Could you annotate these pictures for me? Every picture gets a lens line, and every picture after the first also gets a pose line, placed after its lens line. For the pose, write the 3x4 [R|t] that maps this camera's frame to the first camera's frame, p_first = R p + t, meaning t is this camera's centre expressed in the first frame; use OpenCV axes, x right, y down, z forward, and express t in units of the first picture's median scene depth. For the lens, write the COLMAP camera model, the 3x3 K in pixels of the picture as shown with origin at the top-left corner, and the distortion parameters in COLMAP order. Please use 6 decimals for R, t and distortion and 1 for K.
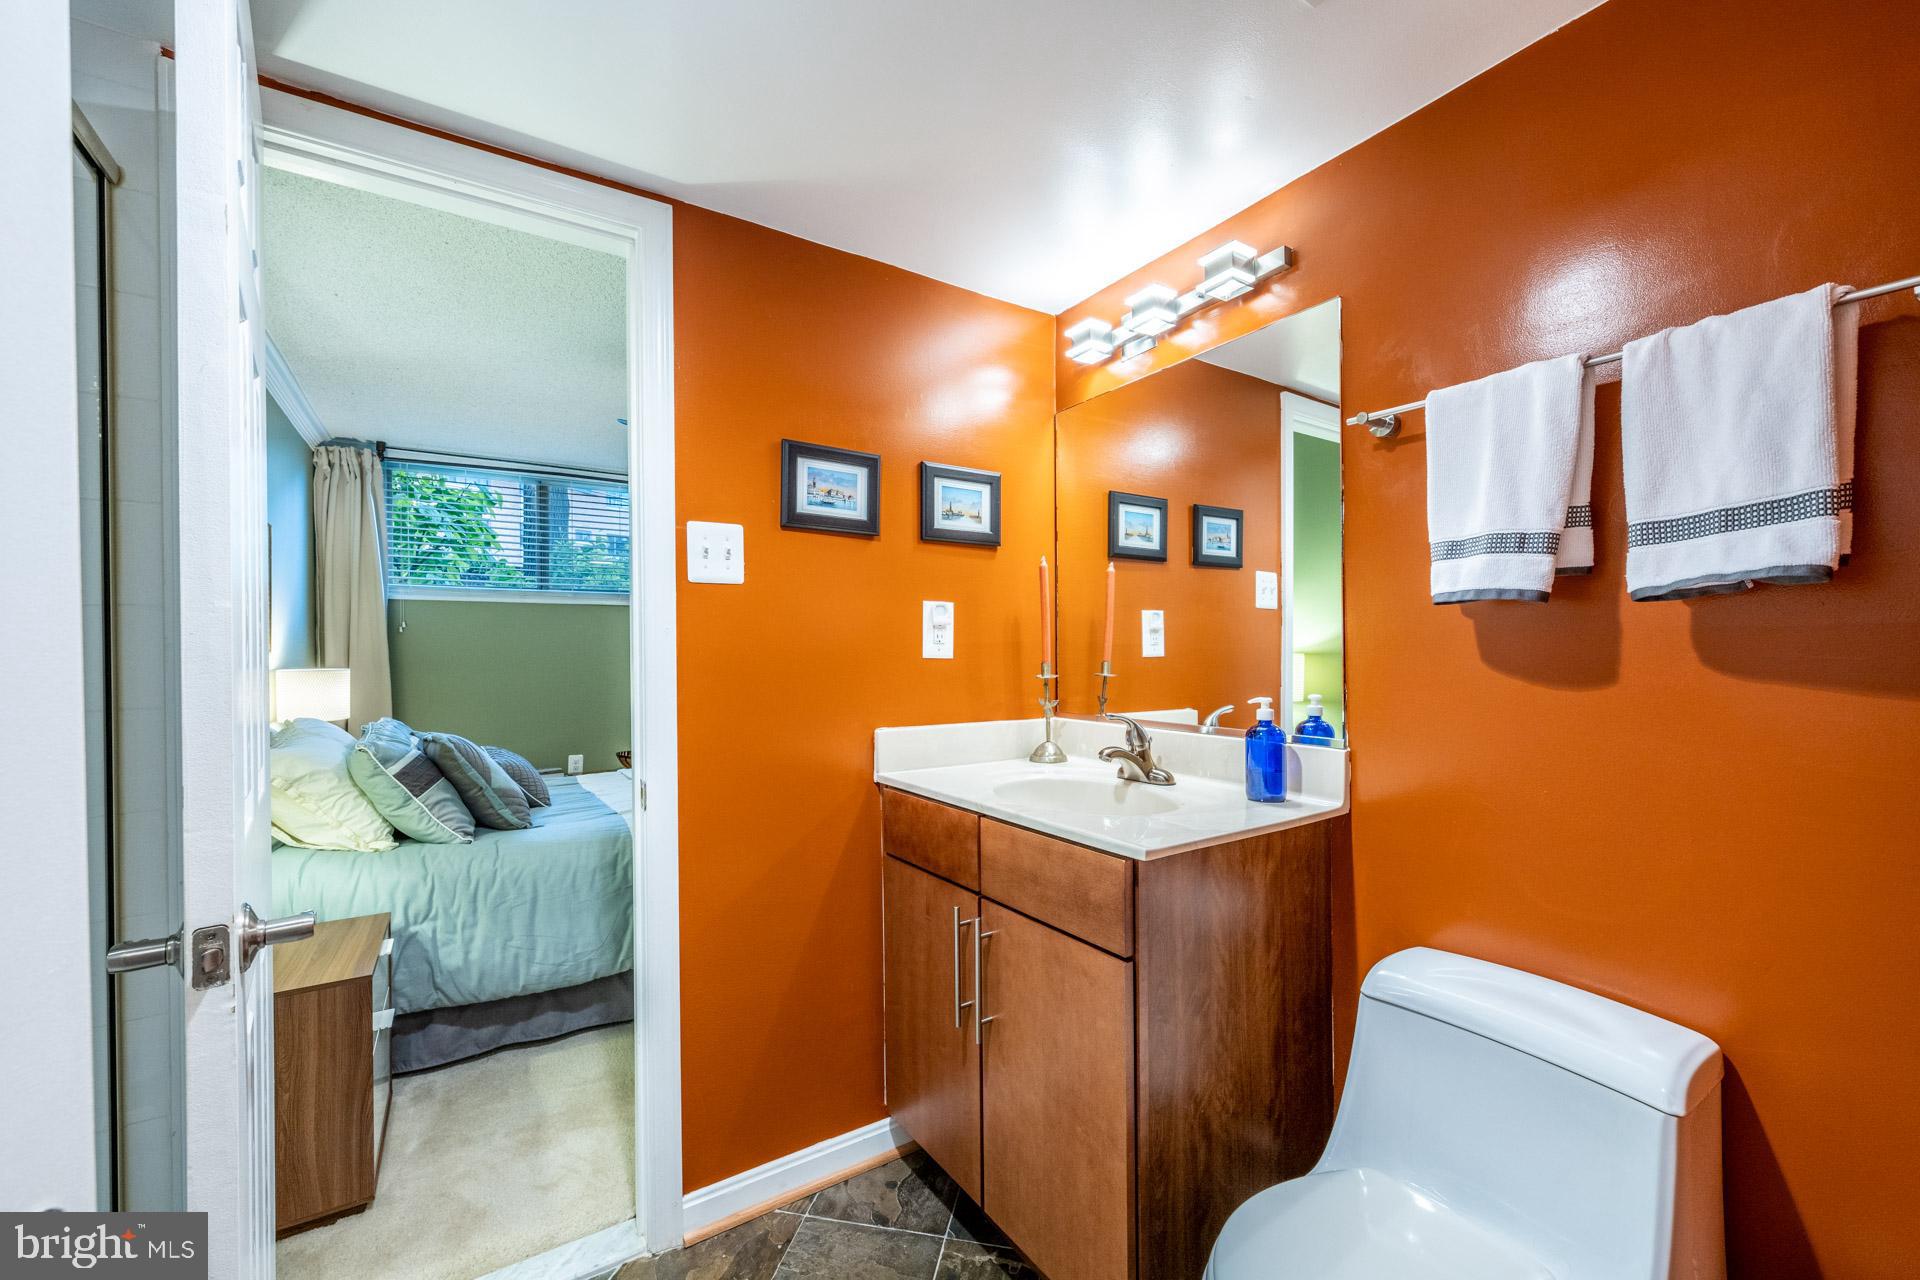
lens RADIAL K [[768.7, 0, 962.1], [0, 768.7, 648.8], [0, 0, 1]] dist [-0.002054, 0.000613]
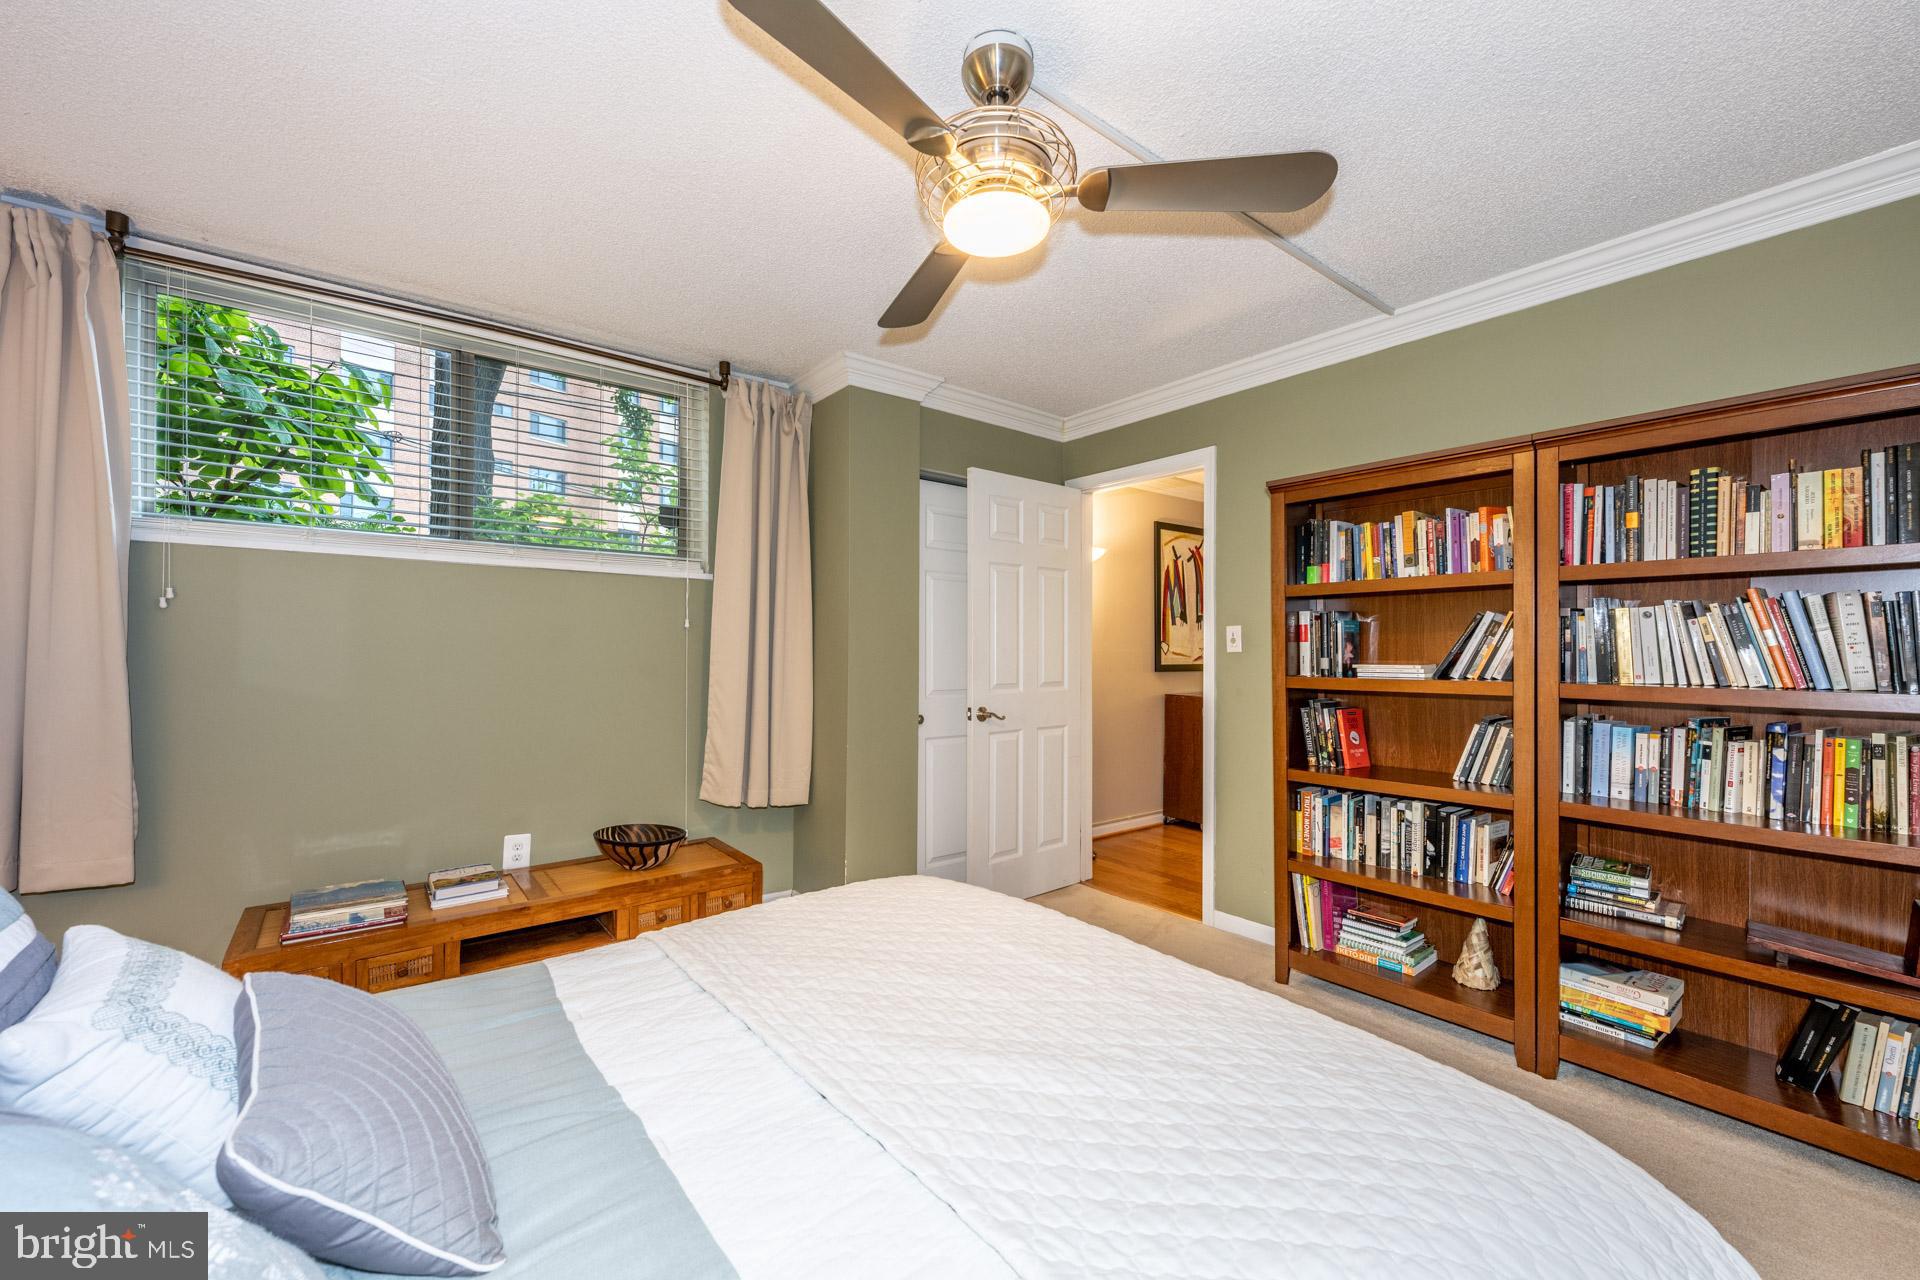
lens RADIAL K [[768.7, 0, 959.7], [0, 768.7, 642.7], [0, 0, 1]] dist [-0.002054, 0.000613]
pose [[0.996319, 0.013216, 0.084702, -0.233089], [-0.012671, 0.999895, -0.006966, -0.003553], [-0.084785, 0.005867, 0.996382, 0.416587]]
